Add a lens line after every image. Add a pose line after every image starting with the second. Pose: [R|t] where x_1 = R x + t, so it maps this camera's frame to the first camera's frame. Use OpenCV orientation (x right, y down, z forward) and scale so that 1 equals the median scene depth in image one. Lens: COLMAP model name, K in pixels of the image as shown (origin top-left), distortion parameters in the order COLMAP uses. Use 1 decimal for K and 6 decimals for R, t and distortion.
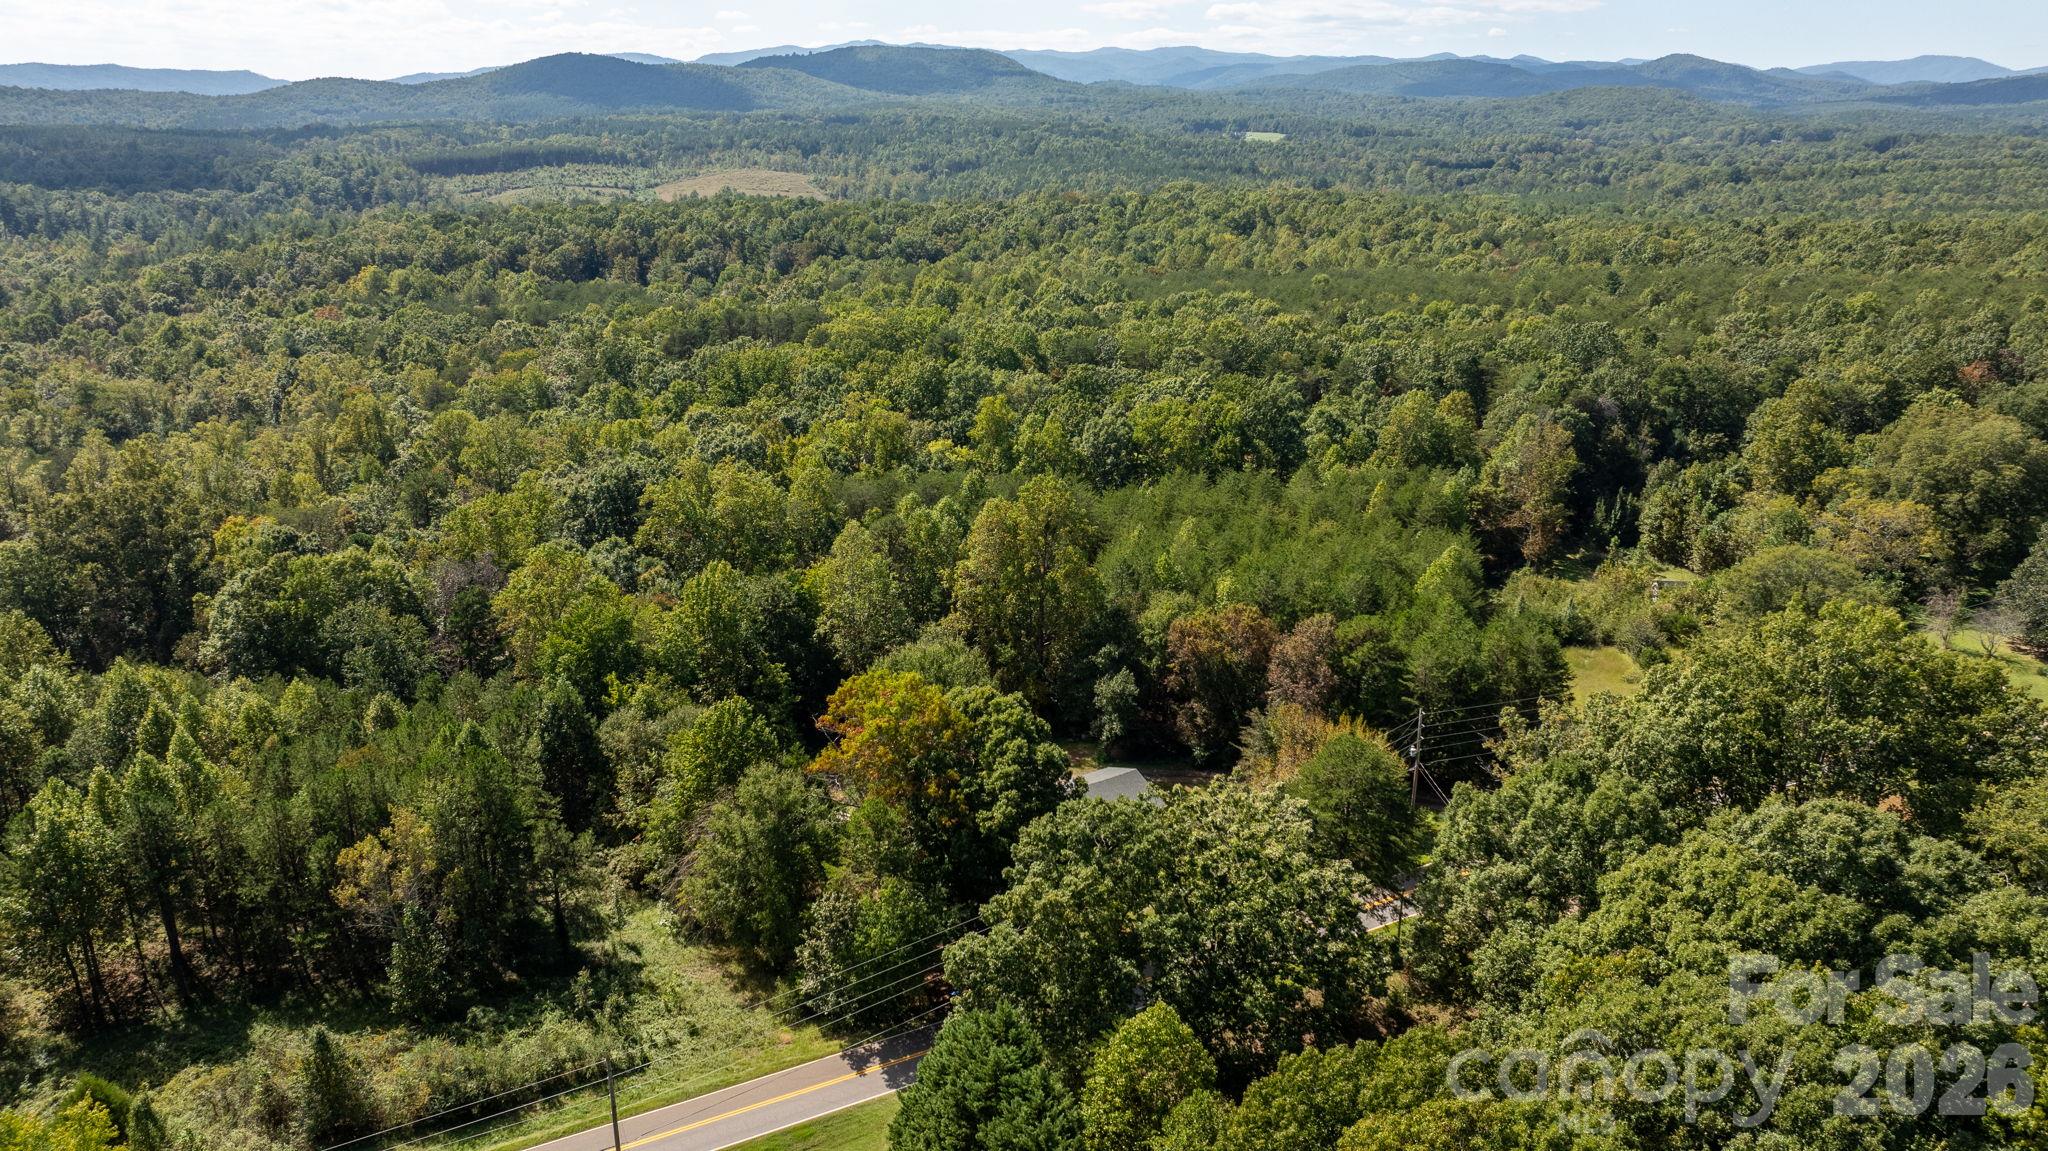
lens RADIAL K [[1437.2, 0, 1021.7], [0, 1437.2, 576.1], [0, 0, 1]] dist [-0.018142, 0.006397]
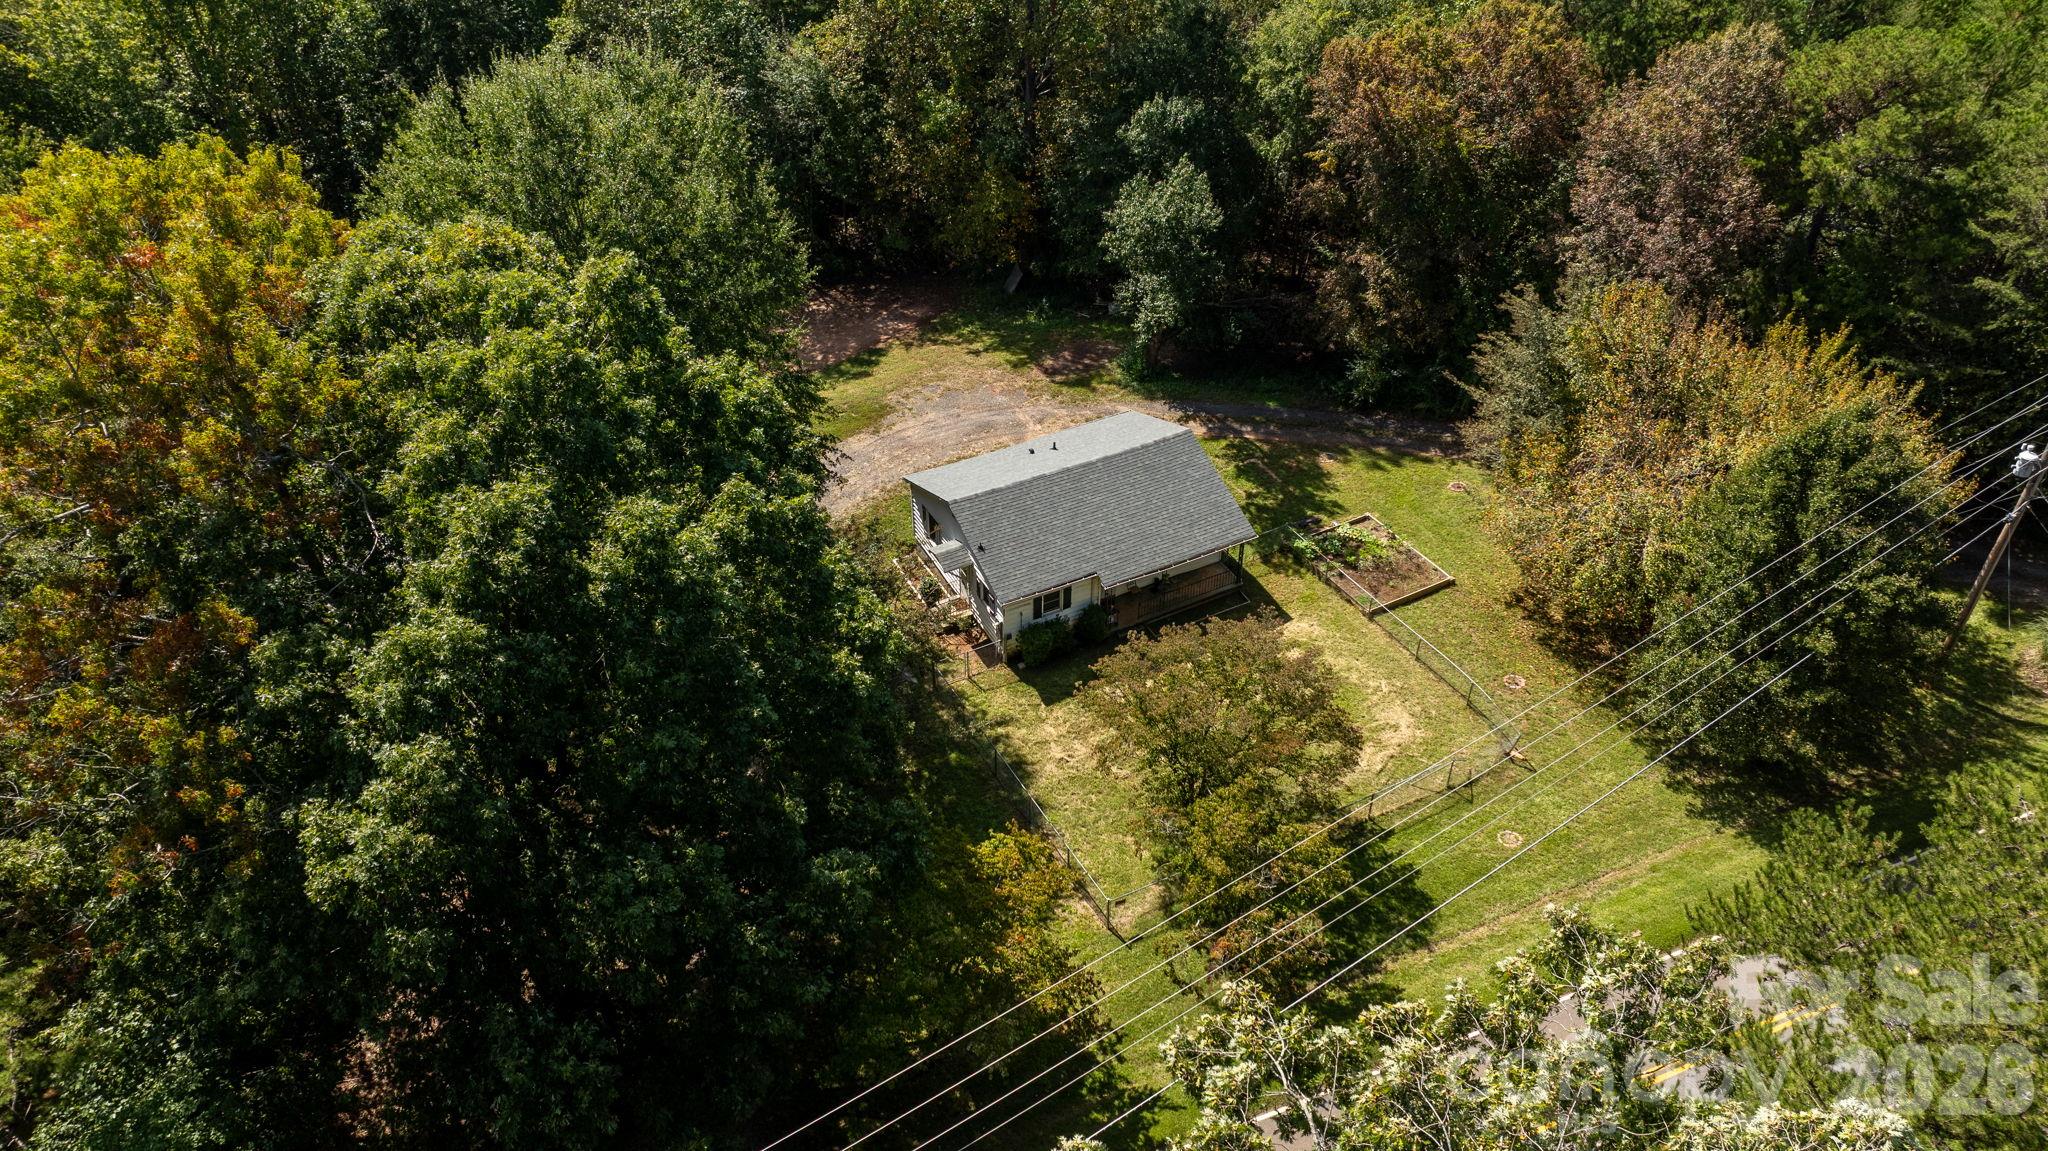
lens RADIAL K [[1437.2, 0, 1027.3], [0, 1437.2, 578.3], [0, 0, 1]] dist [-0.018142, 0.006397]
pose [[0.992296, 0.066835, -0.104314, 0.076646], [-0.026067, 0.935787, 0.351600, 0.035575], [0.121115, -0.346172, 0.930320, 0.600704]]
